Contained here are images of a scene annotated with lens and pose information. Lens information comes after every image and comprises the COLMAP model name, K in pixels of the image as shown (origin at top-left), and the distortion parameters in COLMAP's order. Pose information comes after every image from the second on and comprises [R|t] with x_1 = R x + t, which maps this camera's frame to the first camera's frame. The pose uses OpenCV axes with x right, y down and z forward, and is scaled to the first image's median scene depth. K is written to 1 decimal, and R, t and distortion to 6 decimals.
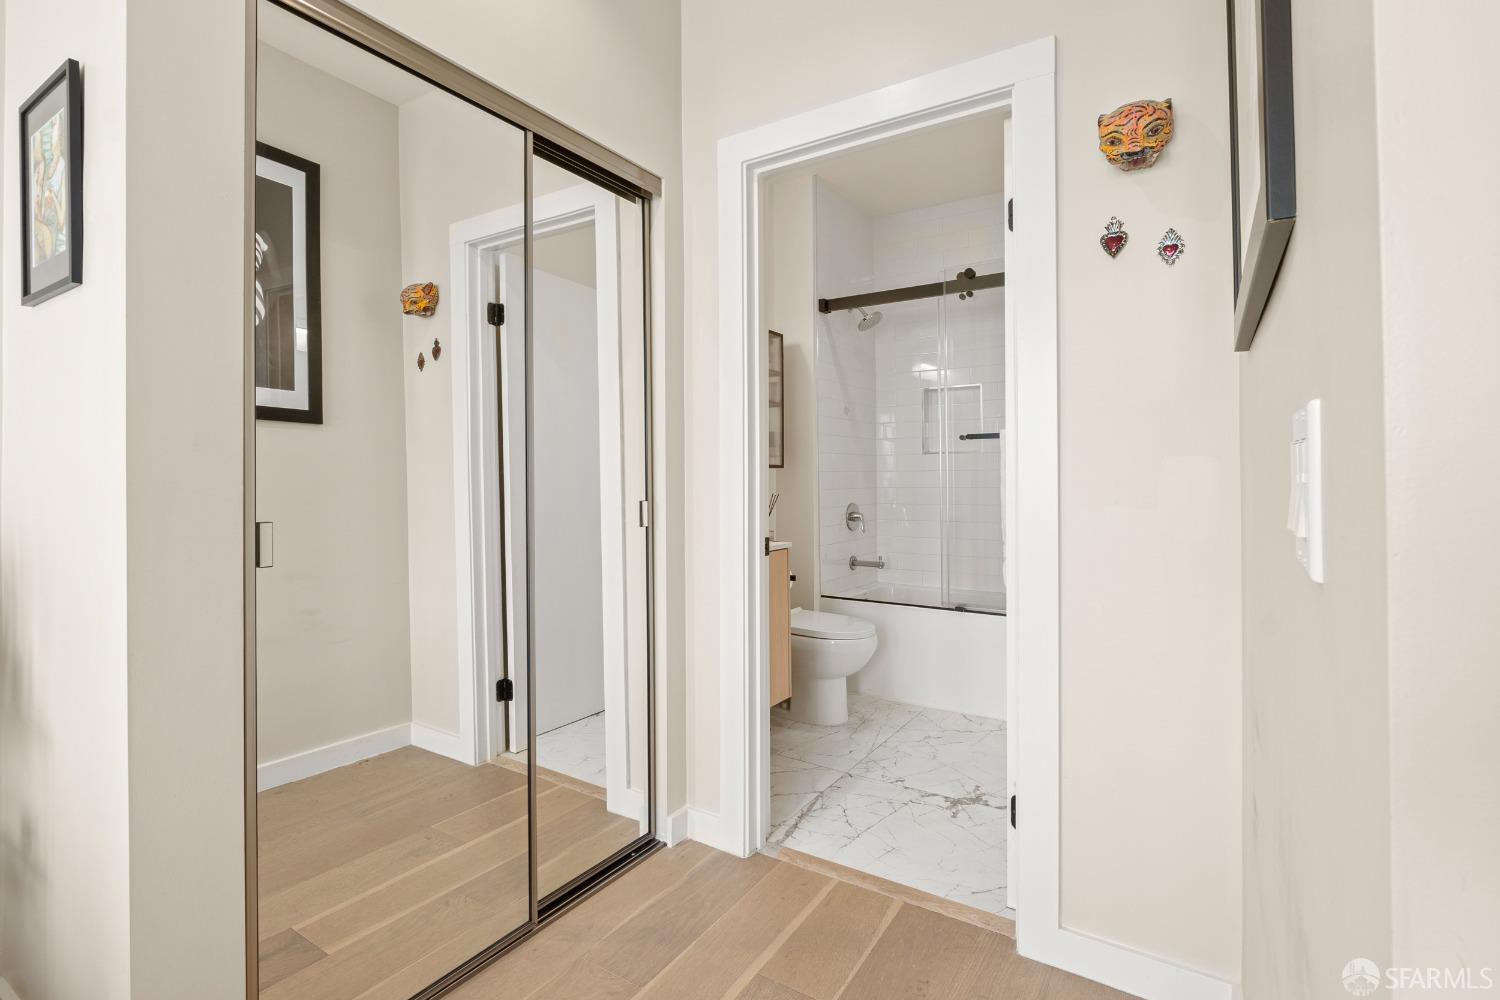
lens RADIAL K [[705.0, 0, 754.1], [0, 705.0, 493.0], [0, 0, 1]] dist [-0.014844, -0.000523]
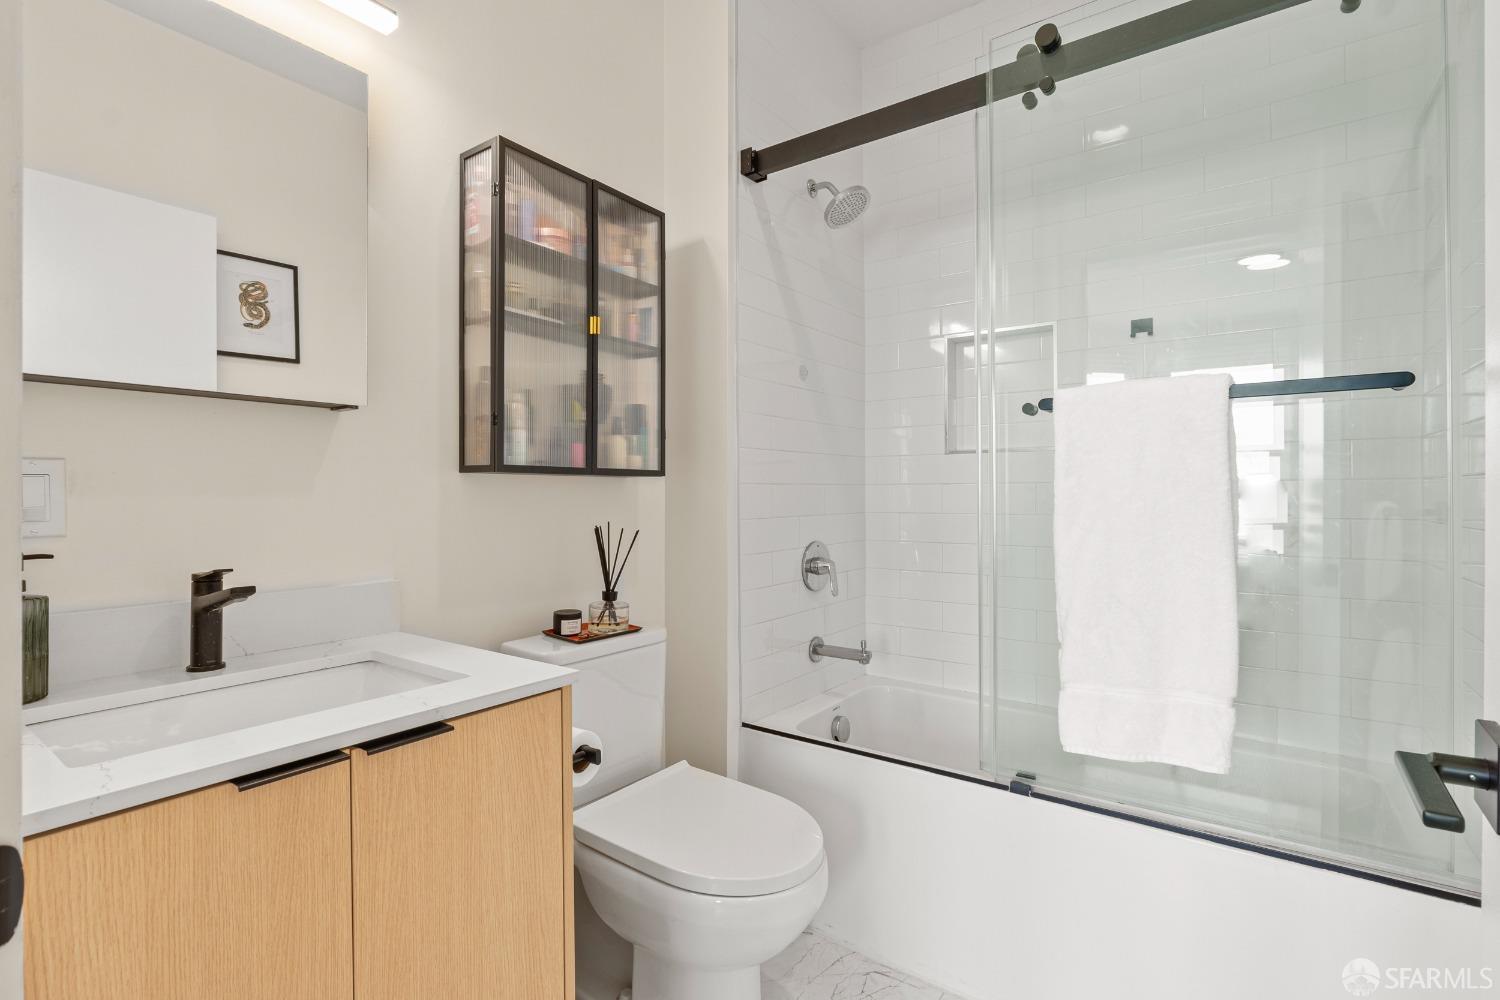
lens RADIAL K [[705.0, 0, 743.2], [0, 705.0, 494.2], [0, 0, 1]] dist [-0.014844, -0.000523]
pose [[0.998306, 0.005906, -0.057887, 0.117148], [-0.006456, 0.999936, -0.009323, -0.017324], [0.057828, 0.009681, 0.998280, 0.455446]]
